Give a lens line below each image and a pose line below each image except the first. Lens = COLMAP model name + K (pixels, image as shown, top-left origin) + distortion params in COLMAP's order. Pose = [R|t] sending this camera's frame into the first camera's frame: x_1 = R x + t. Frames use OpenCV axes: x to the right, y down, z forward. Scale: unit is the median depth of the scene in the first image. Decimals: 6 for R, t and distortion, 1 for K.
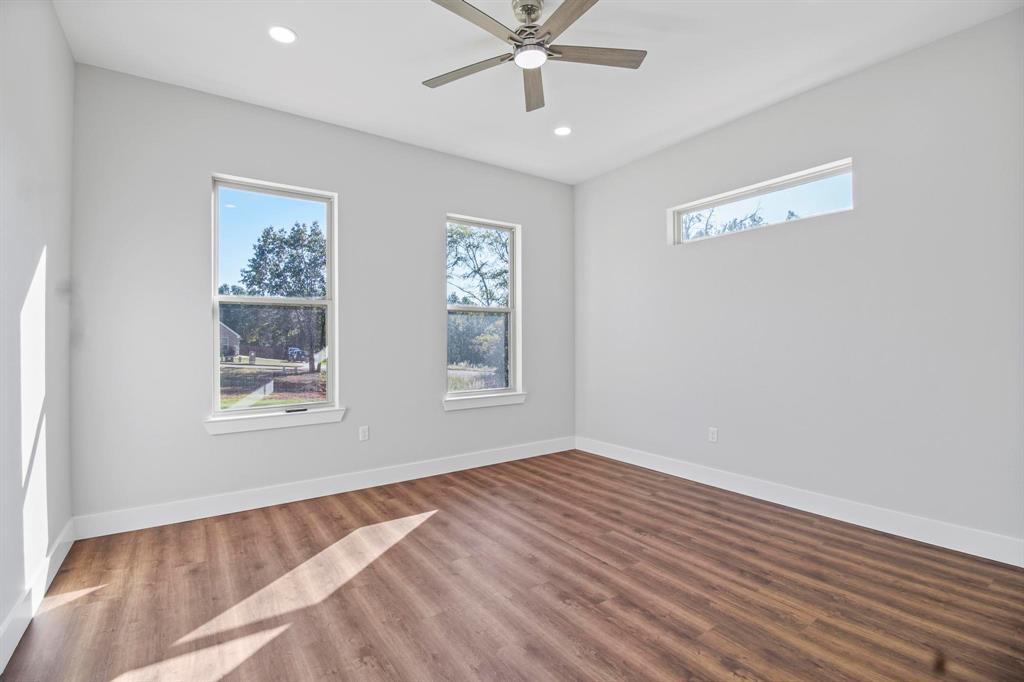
lens RADIAL K [[464.1, 0, 514.1], [0, 464.1, 352.3], [0, 0, 1]] dist [-0.000564, -0.013655]
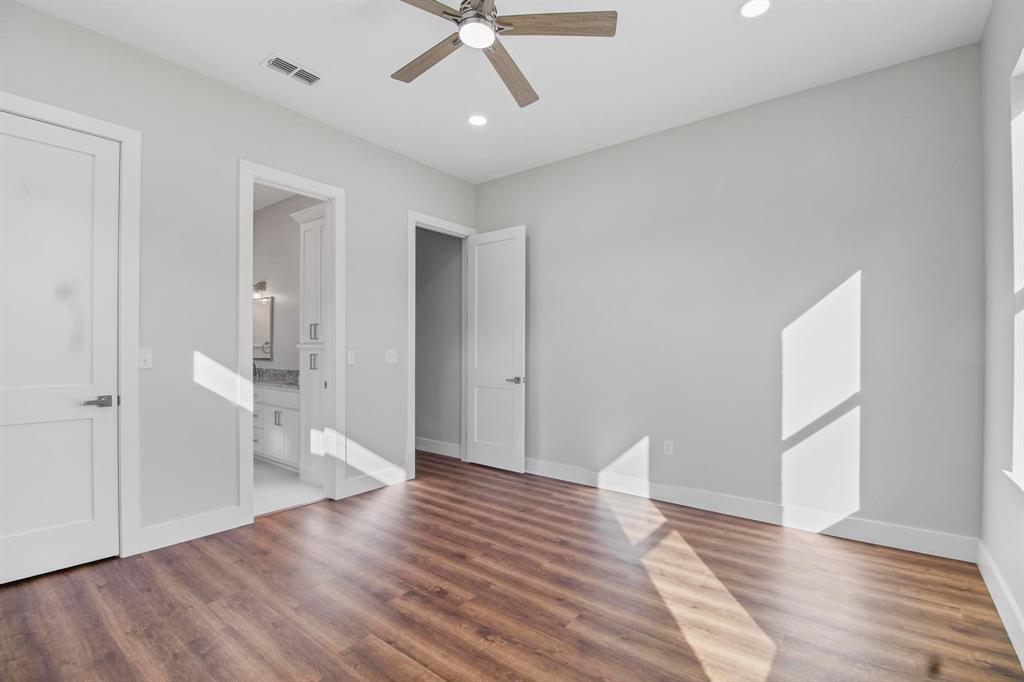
lens RADIAL K [[464.1, 0, 514.1], [0, 464.1, 352.3], [0, 0, 1]] dist [-0.000564, -0.013655]
pose [[-0.957935, 0.002632, -0.286974, 0.242617], [-0.005047, 0.999649, 0.026016, -0.041730], [0.286942, 0.026370, -0.957585, 1.978796]]
